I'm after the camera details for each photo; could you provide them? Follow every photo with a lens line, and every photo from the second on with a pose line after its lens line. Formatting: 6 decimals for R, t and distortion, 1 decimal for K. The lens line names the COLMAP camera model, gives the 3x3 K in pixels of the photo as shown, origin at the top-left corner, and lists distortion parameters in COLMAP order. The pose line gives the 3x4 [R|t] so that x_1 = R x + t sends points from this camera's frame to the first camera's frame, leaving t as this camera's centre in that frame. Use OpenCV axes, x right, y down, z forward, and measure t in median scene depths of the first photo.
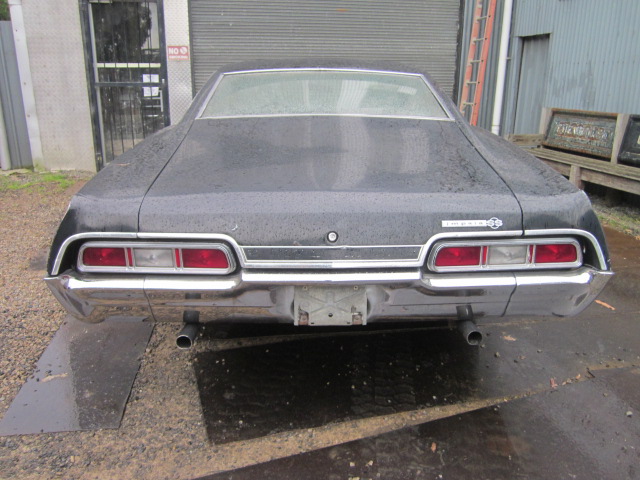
lens RADIAL K [[535.5, 0, 322.4], [0, 535.5, 241.6], [0, 0, 1]] dist [-0.045594, 0.016397]
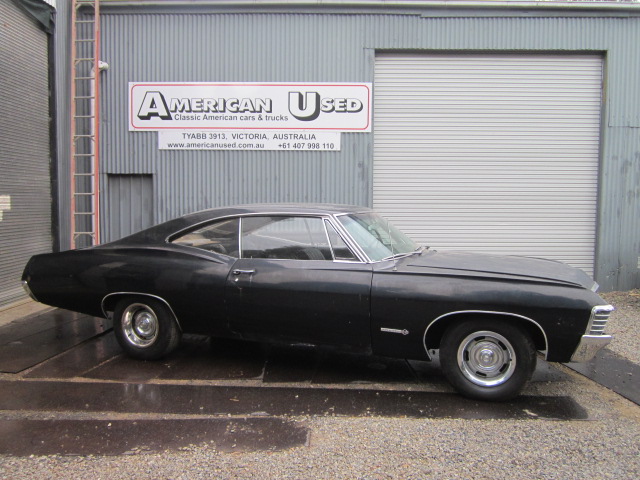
lens RADIAL K [[535.5, 0, 331.2], [0, 535.5, 248.2], [0, 0, 1]] dist [-0.045594, 0.016397]
pose [[0.202355, -0.085764, 0.975550, -0.704134], [0.283808, 0.958545, 0.025400, -0.134229], [-0.937286, 0.271729, 0.218306, 0.366695]]
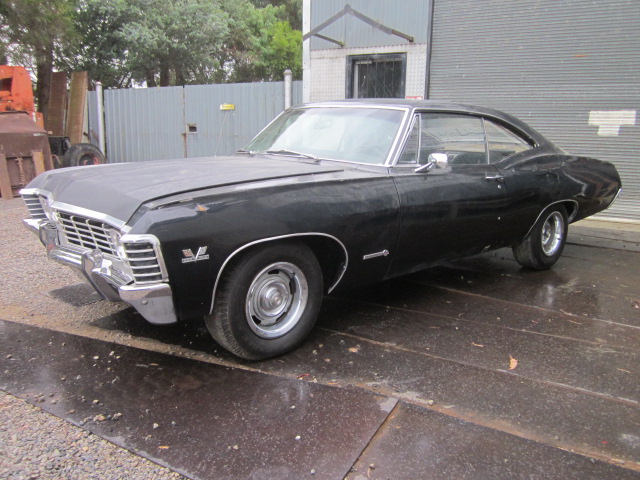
lens RADIAL K [[535.5, 0, 320.1], [0, 535.5, 235.8], [0, 0, 1]] dist [-0.045594, 0.016397]
pose [[0.738059, 0.140814, -0.659879, 0.385203], [-0.211212, 0.977047, -0.027739, 0.002189], [0.640827, 0.159847, 0.750860, 0.050937]]
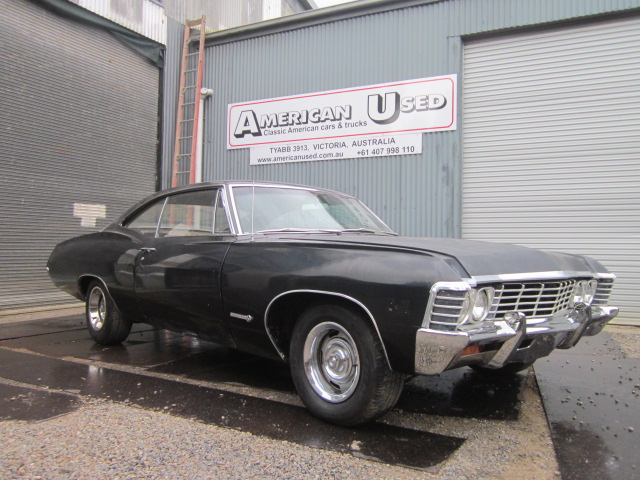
lens RADIAL K [[535.5, 0, 325.0], [0, 535.5, 244.9], [0, 0, 1]] dist [-0.045594, 0.016397]
pose [[0.620378, 0.009418, 0.784246, -0.456338], [0.222151, 0.956868, -0.187224, 0.024321], [-0.752183, 0.290370, 0.591528, 0.115879]]
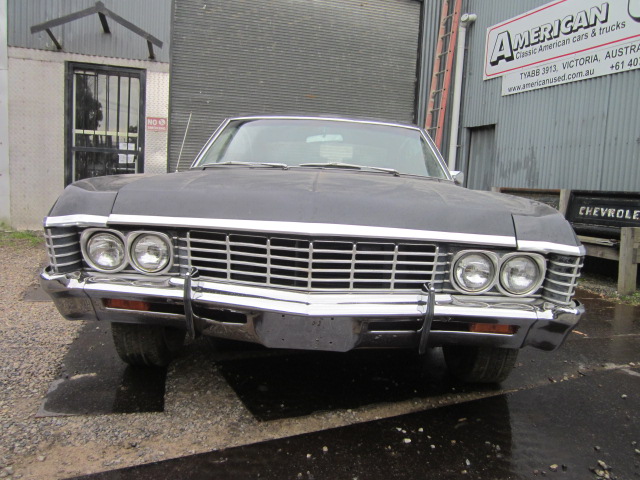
lens RADIAL K [[535.5, 0, 322.4], [0, 535.5, 242.2], [0, 0, 1]] dist [-0.045594, 0.016397]
pose [[0.992875, 0.028896, 0.115604, -0.061361], [-0.007587, 0.983513, -0.180678, 0.063459], [-0.118919, 0.178514, 0.976725, -0.027261]]
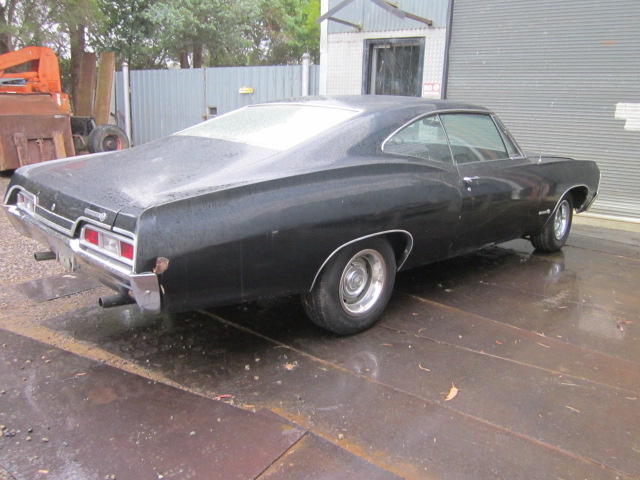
lens RADIAL K [[535.5, 0, 322.3], [0, 535.5, 235.0], [0, 0, 1]] dist [-0.045594, 0.016397]
pose [[0.675059, 0.190987, -0.712615, 0.424670], [-0.242790, 0.969619, 0.029871, -0.041877], [0.696670, 0.152851, 0.700919, 0.117853]]
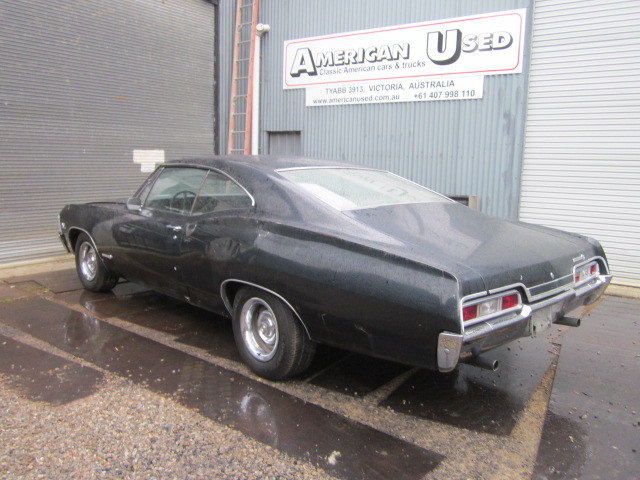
lens RADIAL K [[535.5, 0, 324.6], [0, 535.5, 246.6], [0, 0, 1]] dist [-0.045594, 0.016397]
pose [[0.733971, -0.093946, 0.672652, -0.405785], [0.181047, 0.981615, -0.060454, -0.030942], [-0.654606, 0.166153, 0.737485, 0.057462]]
